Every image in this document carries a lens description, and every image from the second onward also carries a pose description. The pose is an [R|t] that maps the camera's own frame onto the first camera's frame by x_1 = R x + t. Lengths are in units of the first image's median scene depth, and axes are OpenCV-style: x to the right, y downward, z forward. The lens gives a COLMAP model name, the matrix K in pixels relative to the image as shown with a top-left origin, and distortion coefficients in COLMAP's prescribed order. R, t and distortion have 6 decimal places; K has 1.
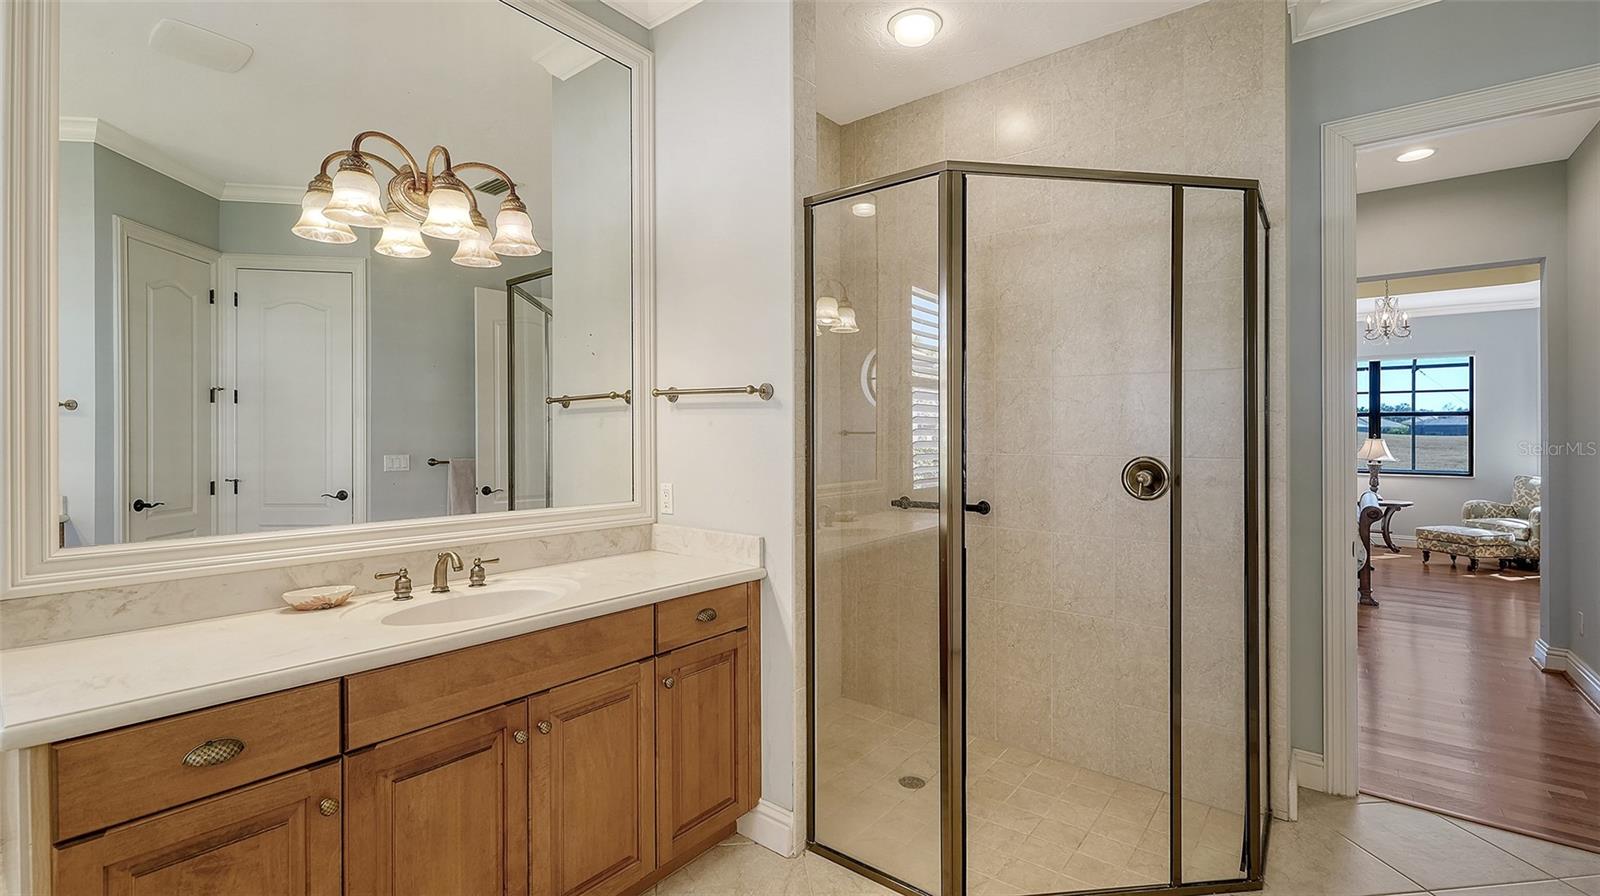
lens RADIAL K [[689.2, 0, 804.9], [0, 689.2, 440.7], [0, 0, 1]] dist [0.000695, -0.000081]
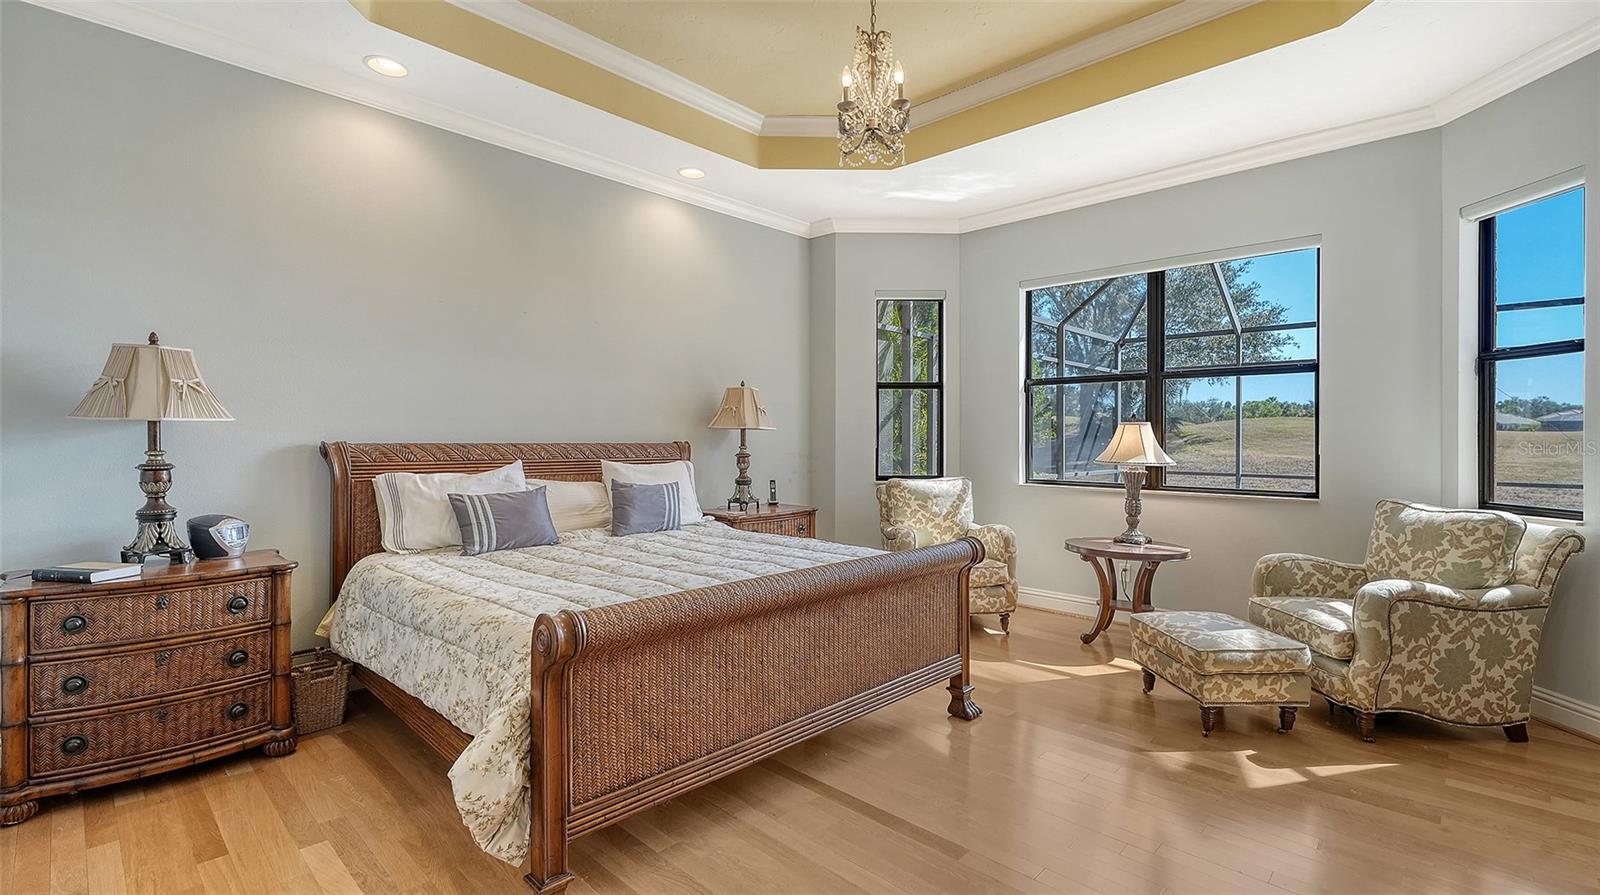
lens RADIAL K [[689.2, 0, 806.9], [0, 689.2, 445.5], [0, 0, 1]] dist [0.000695, -0.000081]
pose [[0.994214, -0.004937, -0.107301, 0.772229], [0.005317, 0.999981, 0.003259, 0.014015], [0.107283, -0.003810, 0.994221, 0.561583]]
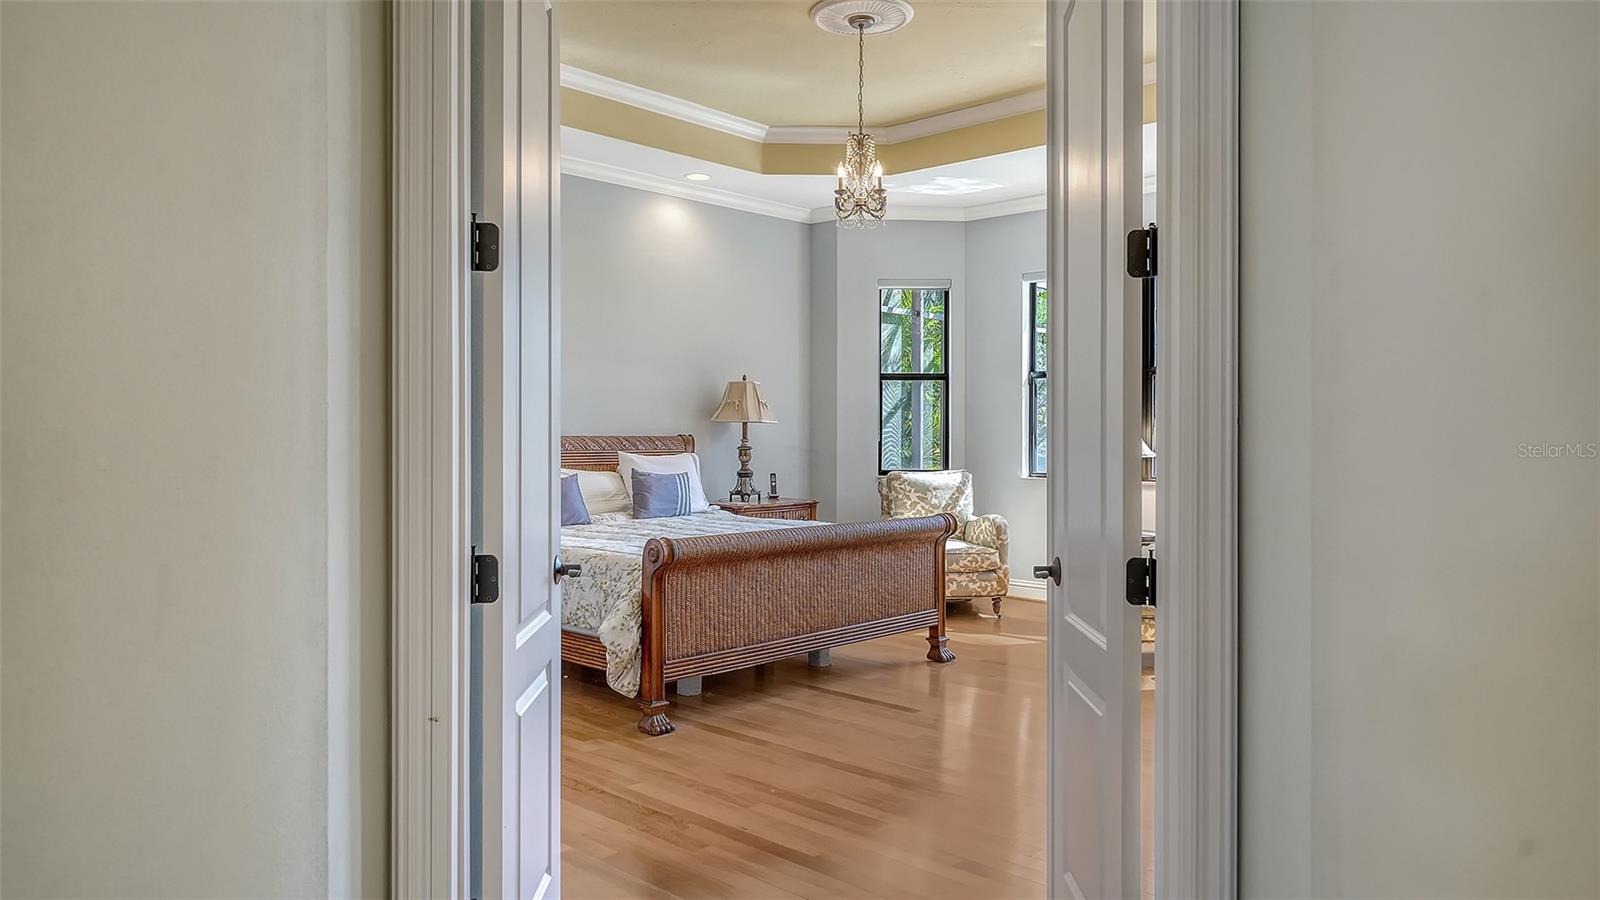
lens RADIAL K [[1052.8, 0, 802.8], [0, 1052.8, 445.5], [0, 0, 1]] dist [-0.001987, -0.000026]
pose [[0.994497, -0.003892, -0.104695, 0.803891], [0.004468, 0.999976, 0.005265, 0.017676], [0.104672, -0.005704, 0.994490, 0.194007]]
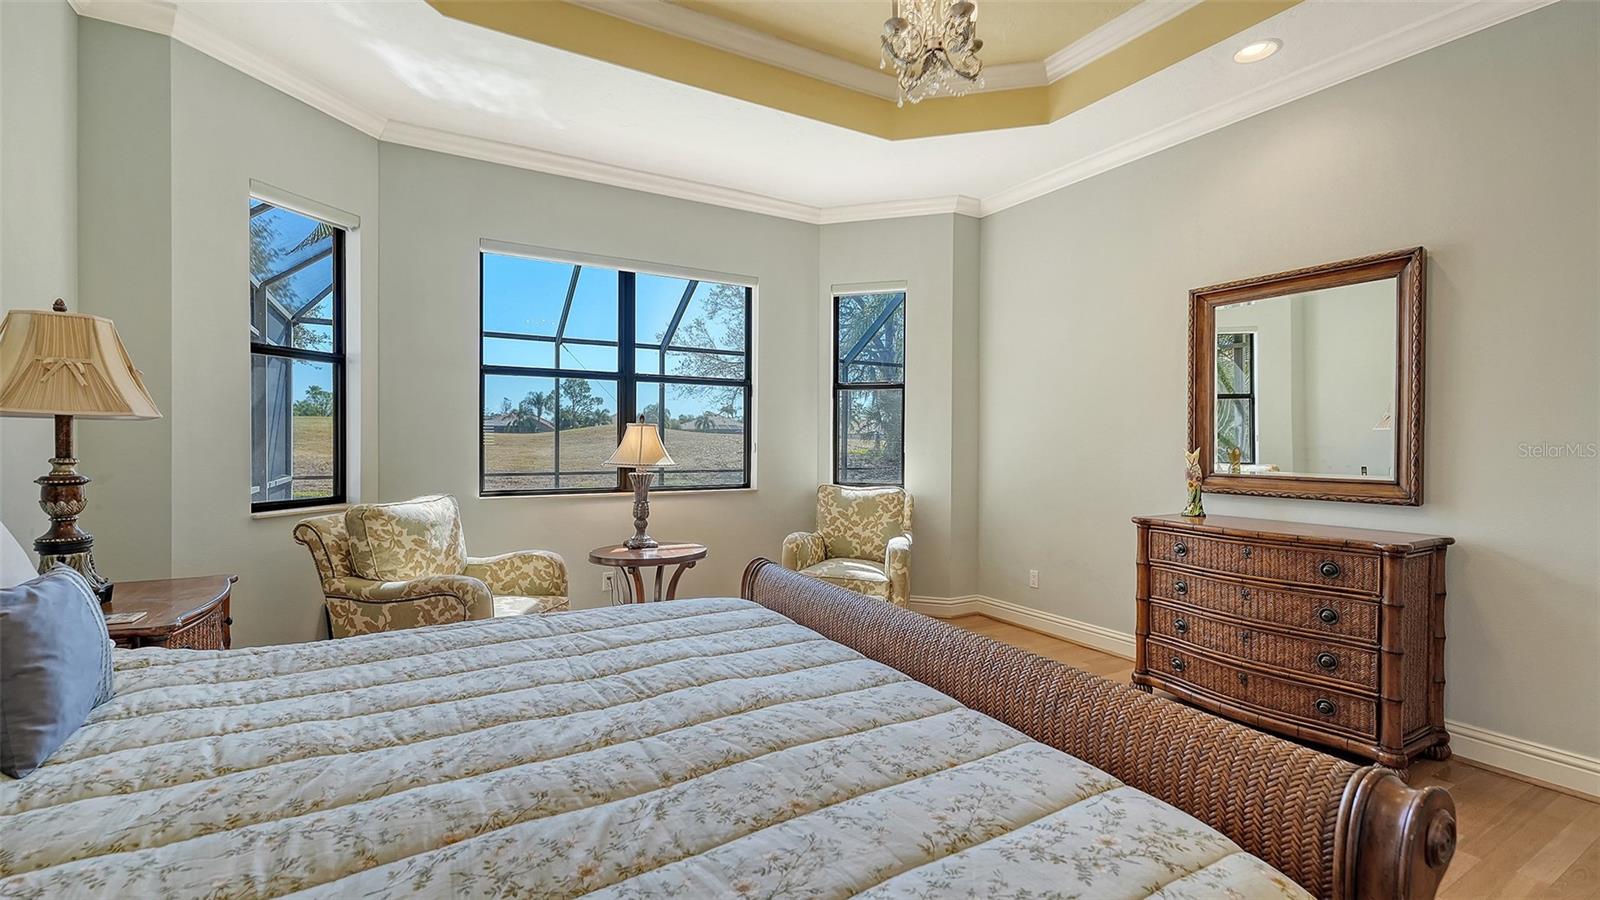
lens RADIAL K [[689.2, 0, 797.9], [0, 689.2, 453.4], [0, 0, 1]] dist [0.000695, -0.000081]
pose [[0.386481, -0.022953, 0.922012, 0.497969], [0.004261, 0.999724, 0.023102, 0.009451], [-0.922287, -0.005000, 0.386472, 0.845826]]
